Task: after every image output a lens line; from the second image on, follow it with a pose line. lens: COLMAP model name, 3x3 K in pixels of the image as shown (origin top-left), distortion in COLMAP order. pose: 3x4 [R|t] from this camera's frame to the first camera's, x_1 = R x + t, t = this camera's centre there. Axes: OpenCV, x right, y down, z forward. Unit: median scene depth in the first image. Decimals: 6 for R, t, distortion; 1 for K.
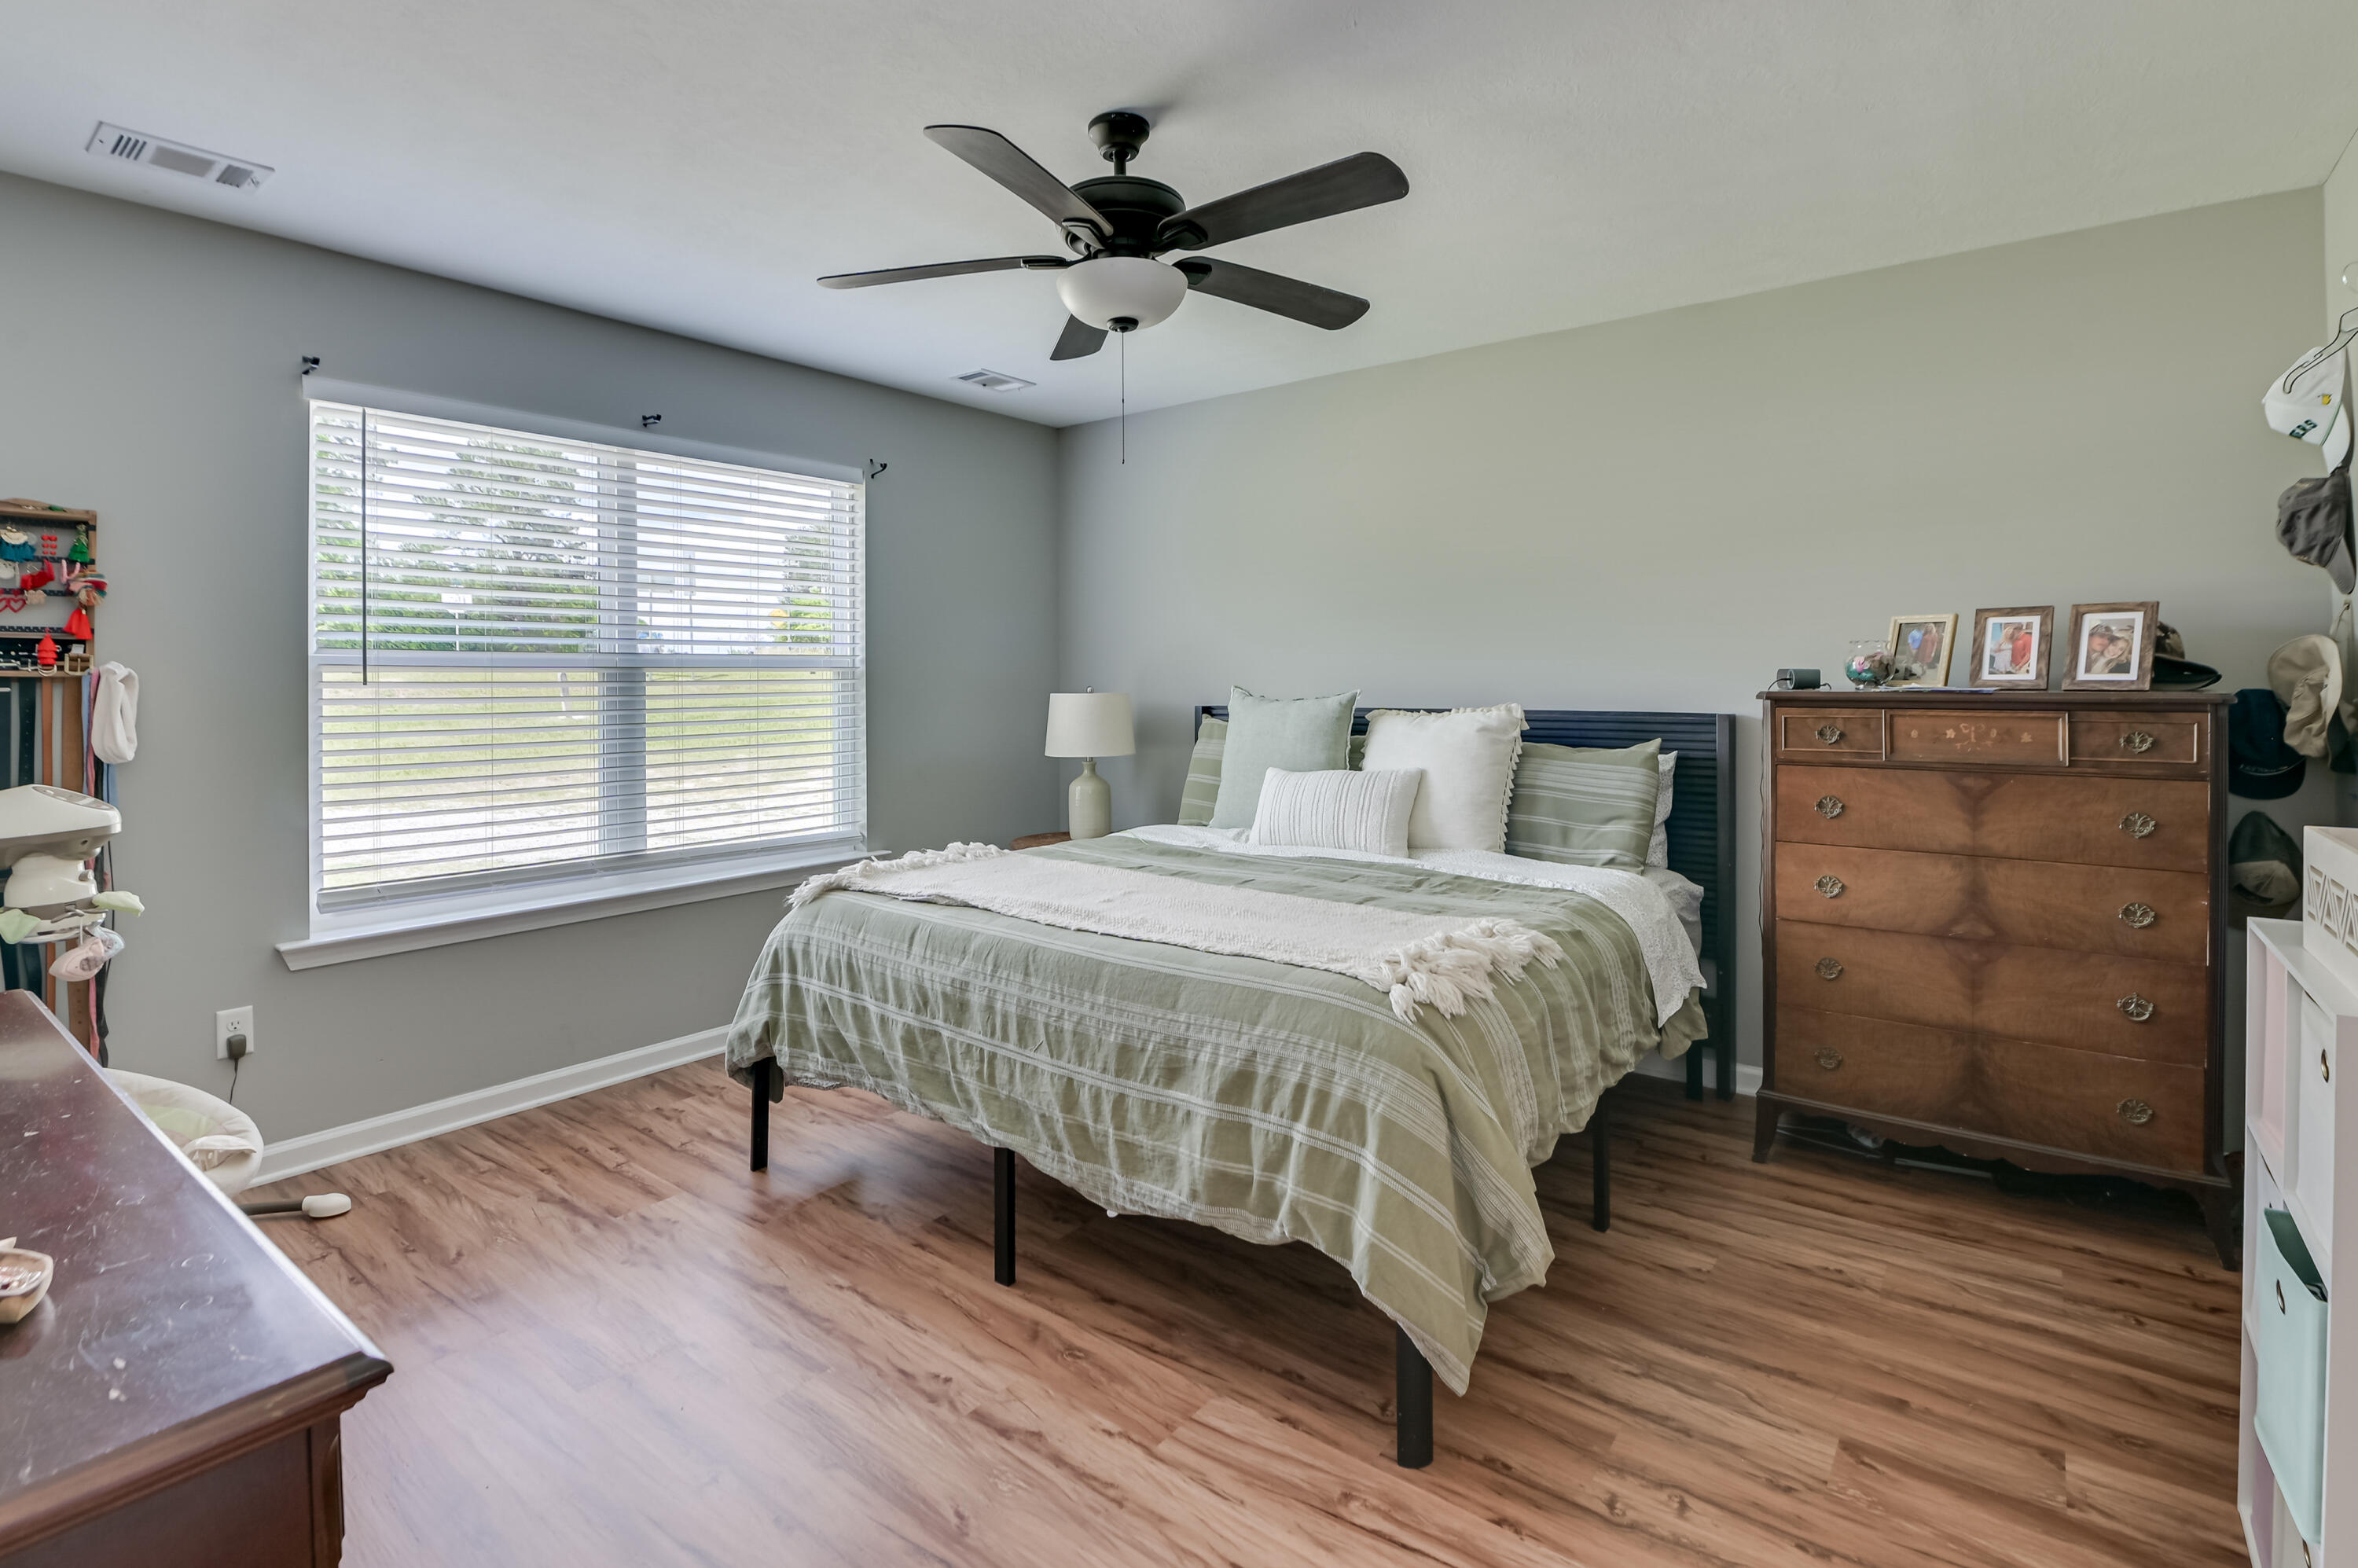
lens RADIAL K [[1086.8, 0, 1166.4], [0, 1086.8, 684.9], [0, 0, 1]] dist [-0.002988, -0.000200]
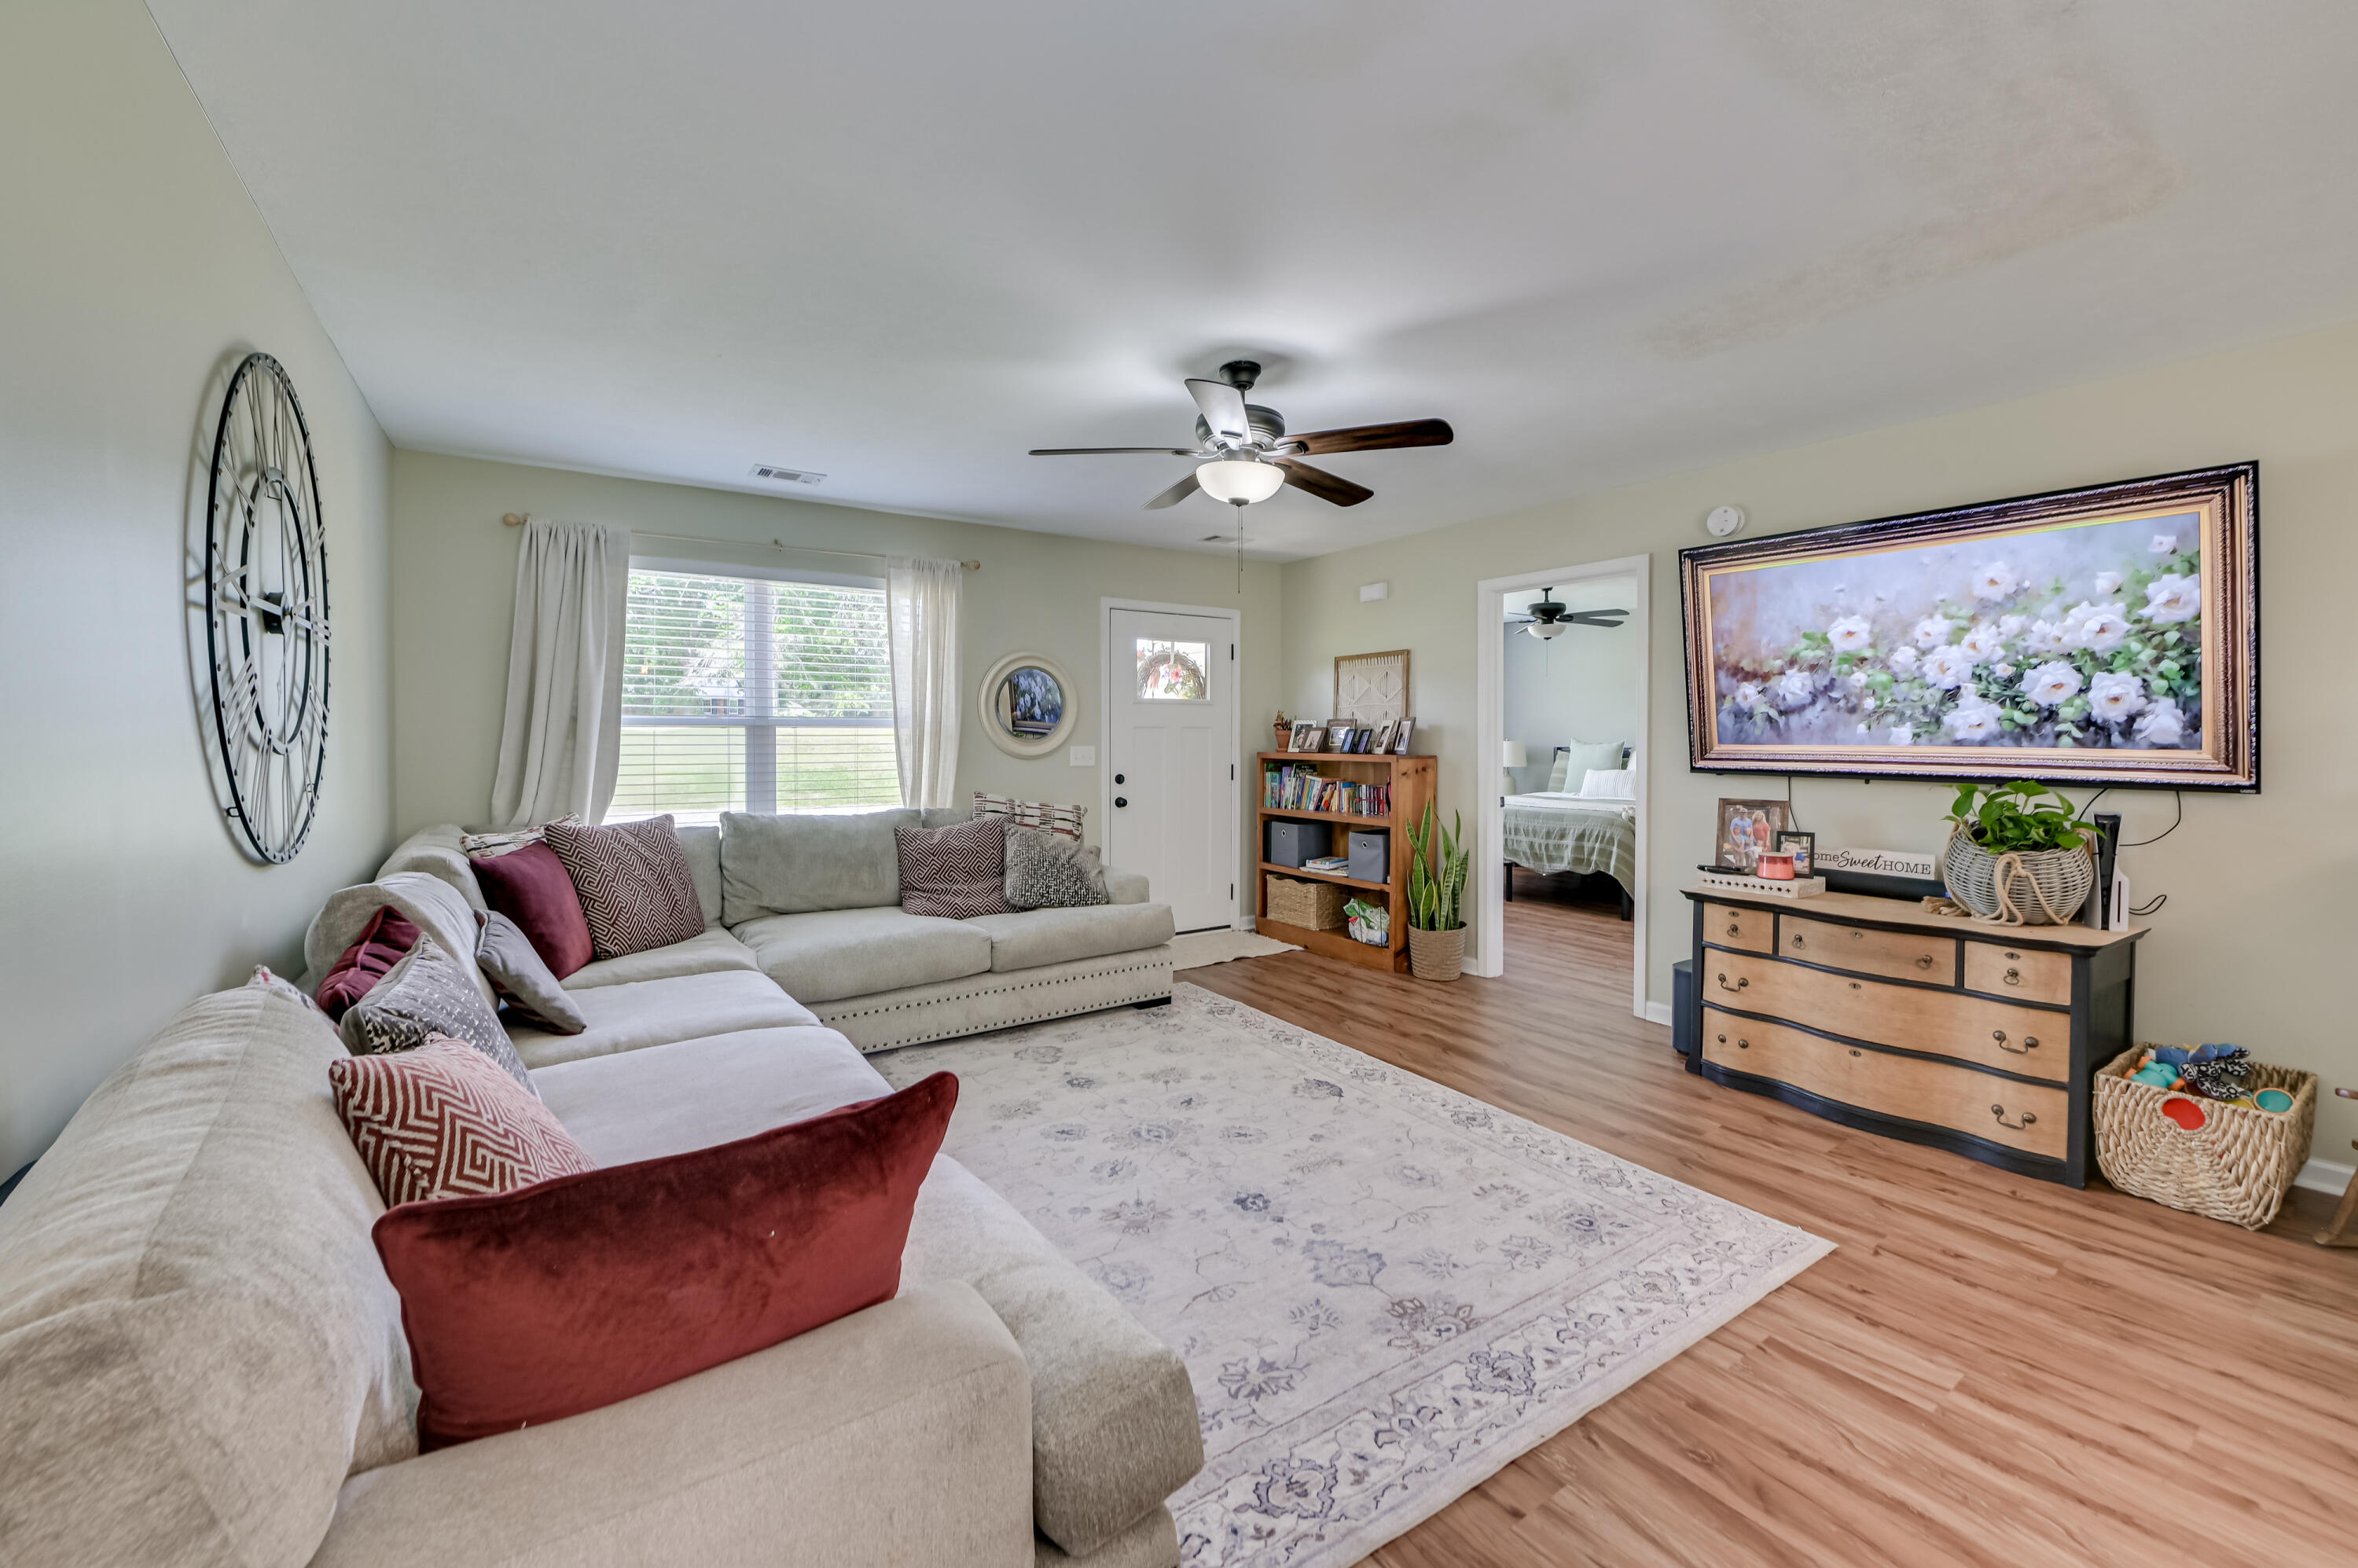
lens RADIAL K [[931.5, 0, 1166.5], [0, 931.5, 742.9], [0, 0, 1]] dist [-0.018173, -0.000529]
pose [[0.948605, 0.009653, -0.316316, -0.280702], [-0.008083, 0.999948, 0.006273, 0.009839], [0.316360, -0.003394, 0.948633, -2.512322]]
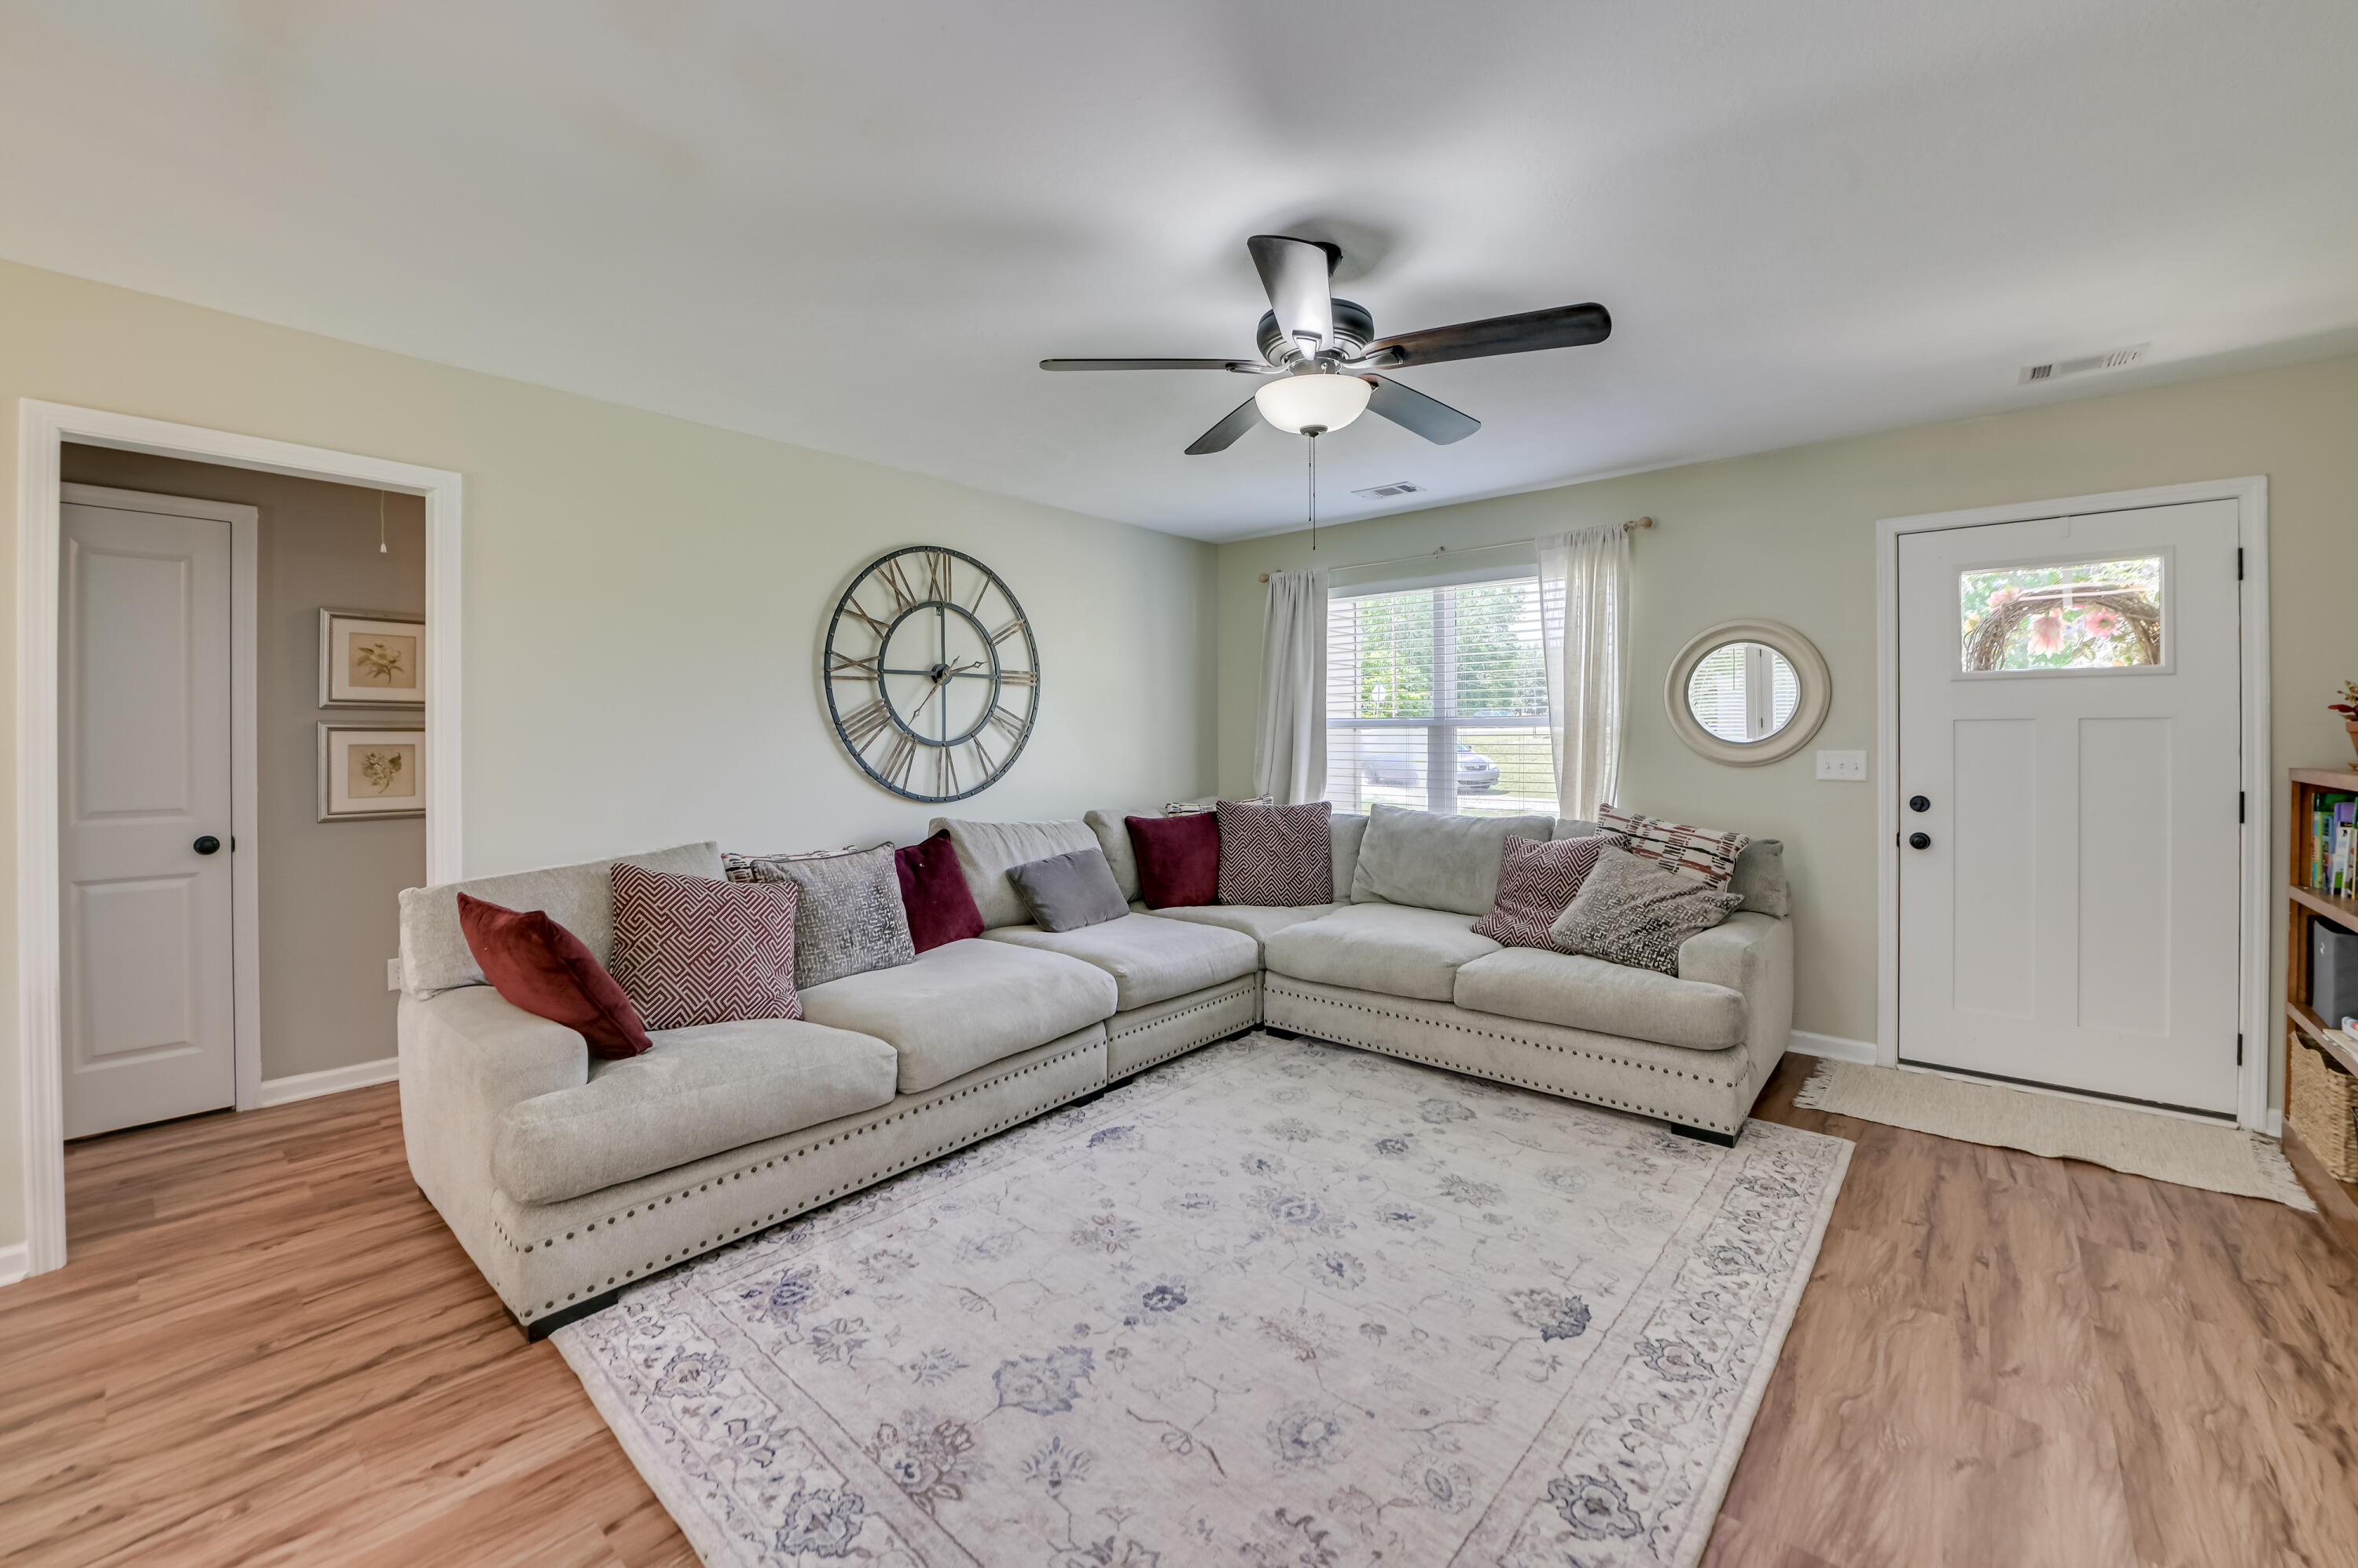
lens RADIAL K [[931.5, 0, 1198.8], [0, 931.5, 742.9], [0, 0, 1]] dist [-0.018173, -0.000529]
pose [[-0.035475, 0.016753, -0.999230, 0.442924], [-0.000043, 0.999859, 0.016765, -0.005701], [0.999371, 0.000638, -0.035469, -1.257977]]
